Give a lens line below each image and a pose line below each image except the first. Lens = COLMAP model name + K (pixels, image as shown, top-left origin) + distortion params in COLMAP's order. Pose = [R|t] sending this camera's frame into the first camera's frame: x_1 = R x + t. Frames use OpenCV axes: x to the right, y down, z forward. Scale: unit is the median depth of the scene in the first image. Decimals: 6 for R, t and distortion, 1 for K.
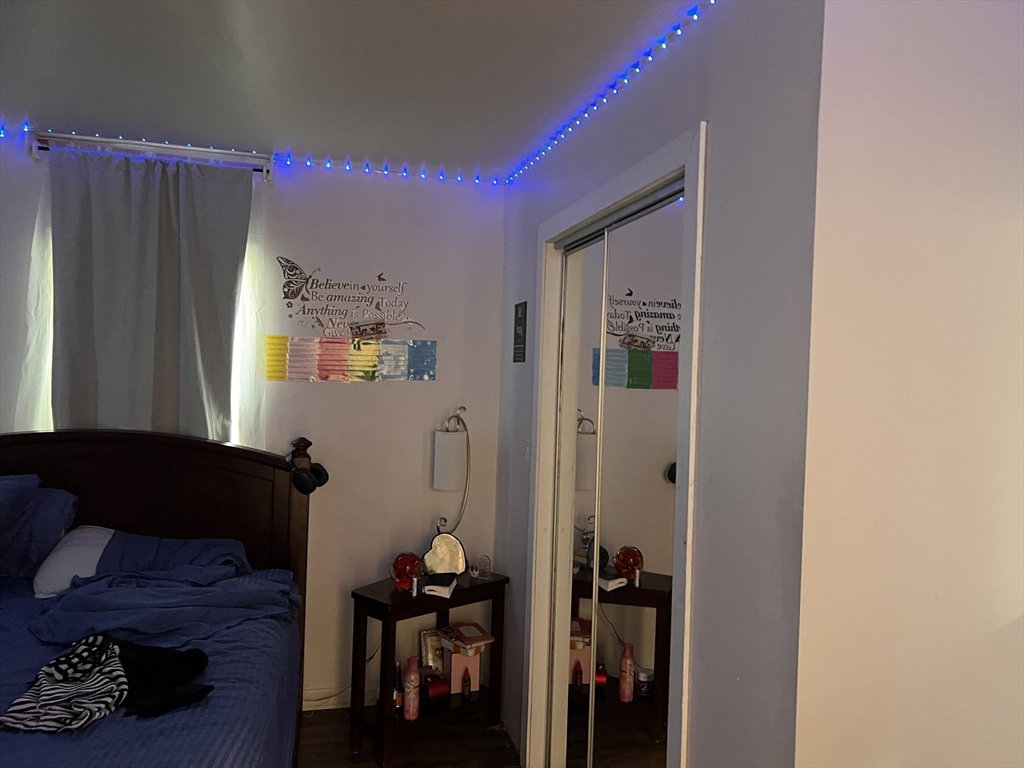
lens RADIAL K [[783.2, 0, 514.2], [0, 783.2, 379.3], [0, 0, 1]] dist [0.087119, -0.065870]
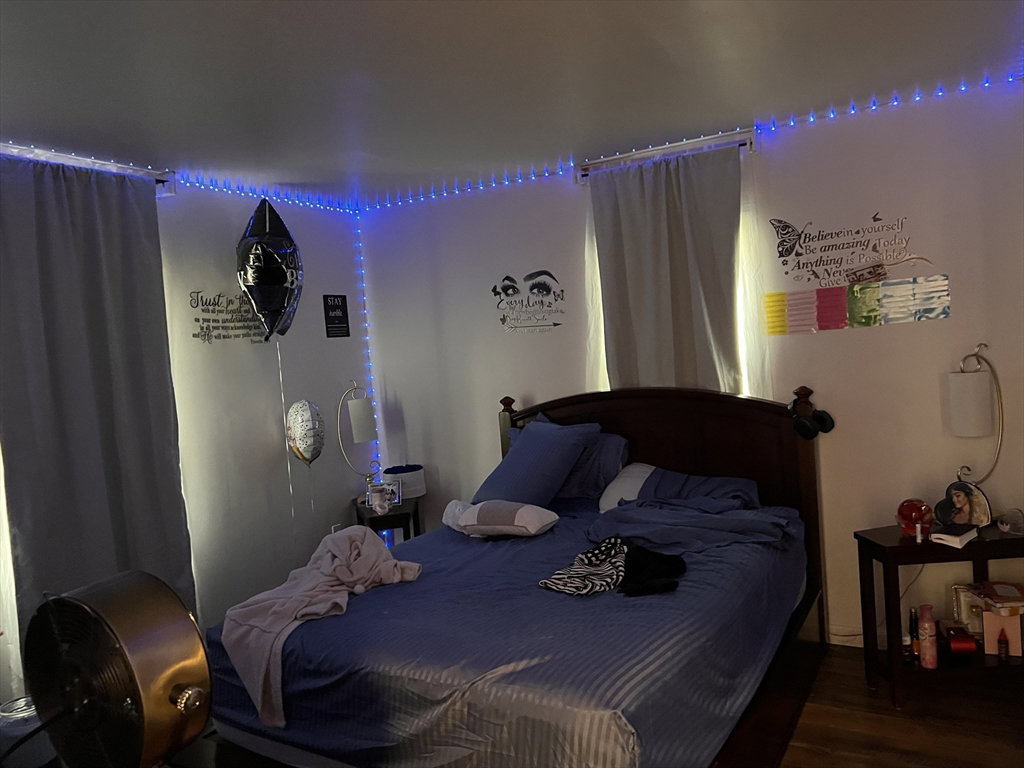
lens RADIAL K [[783.2, 0, 514.2], [0, 783.2, 379.3], [0, 0, 1]] dist [0.087119, -0.065870]
pose [[0.724612, -0.058904, -0.686635, 0.185108], [0.091162, 0.995778, 0.010780, 0.018374], [0.683101, -0.070406, 0.726923, -0.033528]]
